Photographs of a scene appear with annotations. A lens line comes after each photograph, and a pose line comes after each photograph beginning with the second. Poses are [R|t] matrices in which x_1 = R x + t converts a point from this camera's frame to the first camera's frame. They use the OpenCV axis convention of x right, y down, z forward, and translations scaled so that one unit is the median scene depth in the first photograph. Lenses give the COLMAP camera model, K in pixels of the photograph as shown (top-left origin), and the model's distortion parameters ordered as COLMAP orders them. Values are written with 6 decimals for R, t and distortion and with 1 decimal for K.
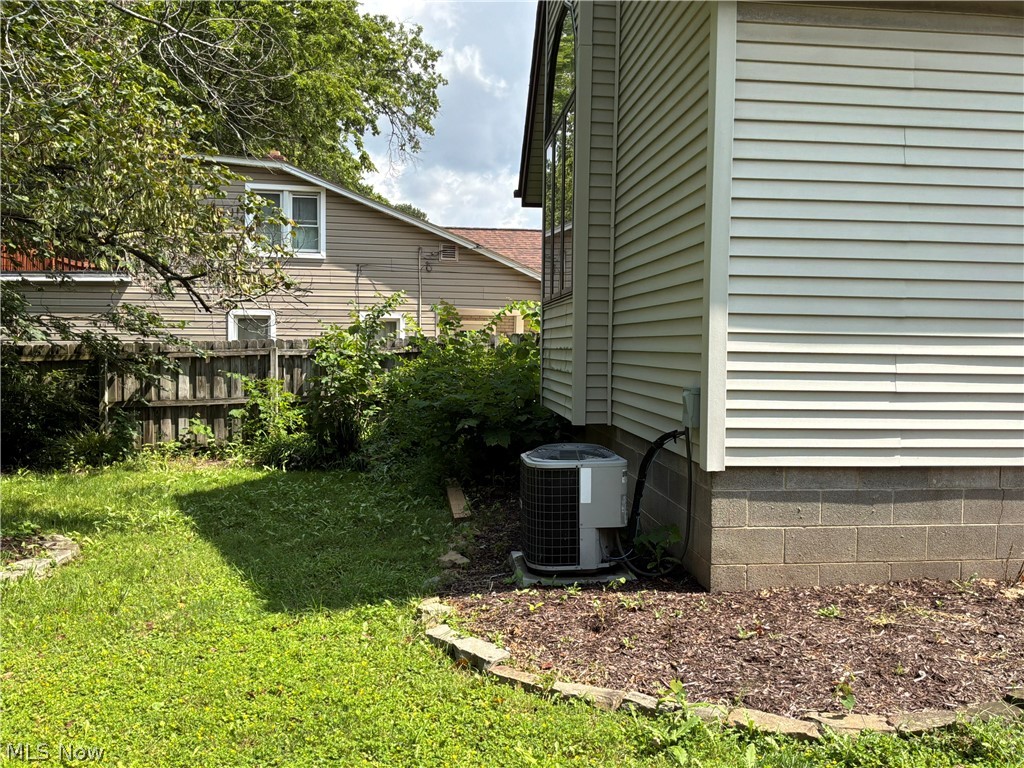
lens RADIAL K [[850.8, 0, 512.0], [0, 850.8, 384.0], [0, 0, 1]] dist [0.009652, 0.002452]
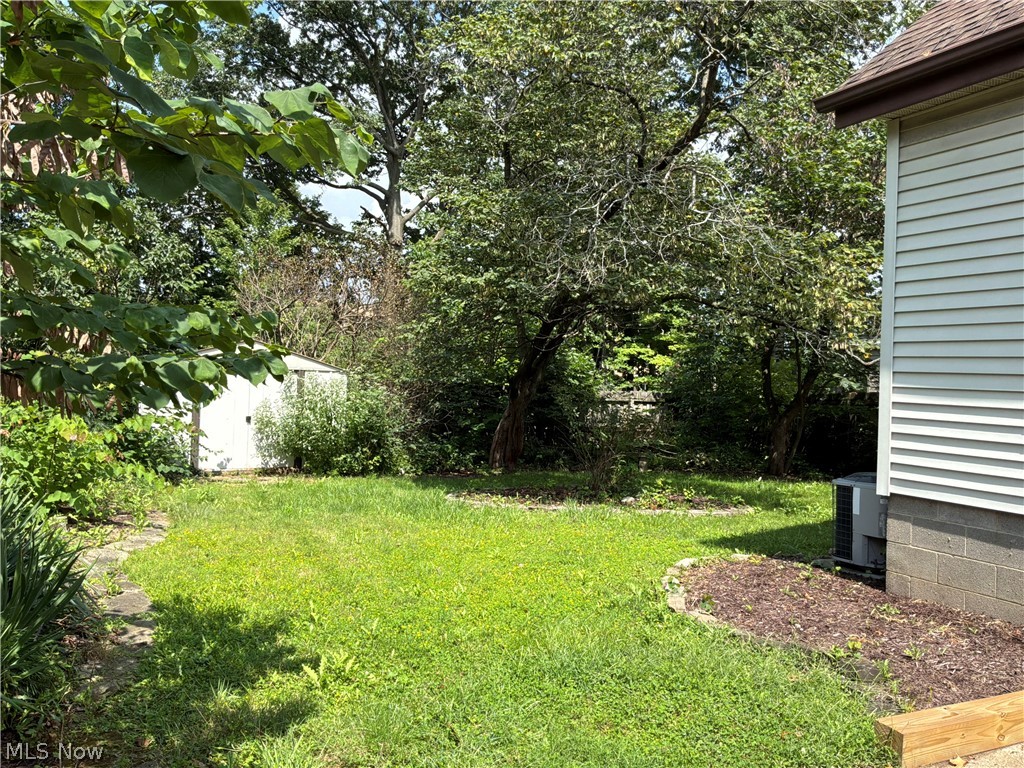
lens RADIAL K [[850.8, 0, 512.0], [0, 850.8, 384.0], [0, 0, 1]] dist [0.009652, 0.002452]
pose [[0.328709, 0.006826, -0.944406, 1.244198], [-0.073861, 0.997097, -0.018501, 0.000448], [0.941539, 0.075836, 0.328259, 0.035949]]
